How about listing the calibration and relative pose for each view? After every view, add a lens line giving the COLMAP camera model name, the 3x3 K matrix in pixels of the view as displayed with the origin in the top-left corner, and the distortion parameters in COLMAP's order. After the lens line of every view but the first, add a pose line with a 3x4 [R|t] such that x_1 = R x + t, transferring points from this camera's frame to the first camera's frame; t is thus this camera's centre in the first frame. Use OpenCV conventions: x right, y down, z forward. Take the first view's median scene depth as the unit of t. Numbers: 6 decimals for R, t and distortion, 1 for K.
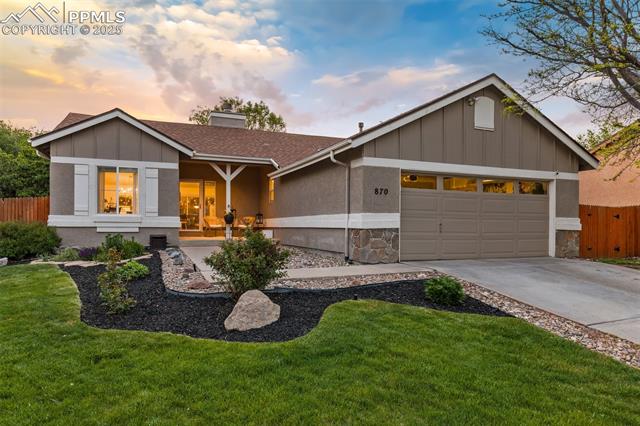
lens RADIAL K [[429.7, 0, 320.0], [0, 429.7, 213.0], [0, 0, 1]] dist [0.001234, 0.000722]
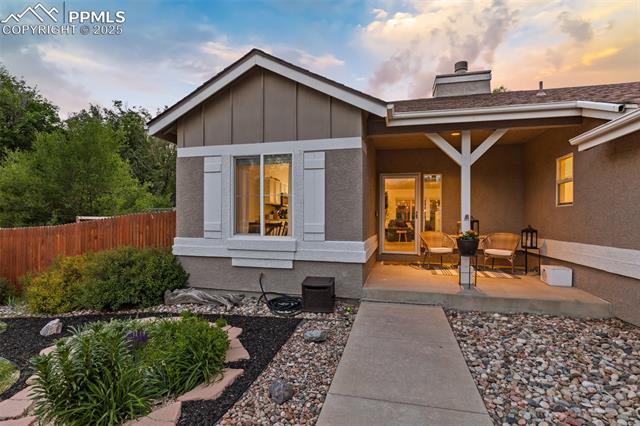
lens RADIAL K [[317.7, 0, 319.4], [0, 317.7, 225.5], [0, 0, 1]] dist [0.001492, 0.000182]
pose [[0.810227, 0.009708, -0.586035, -0.151173], [0.016172, 0.999112, 0.038910, -0.026396], [0.585893, -0.041003, 0.809351, 0.675446]]
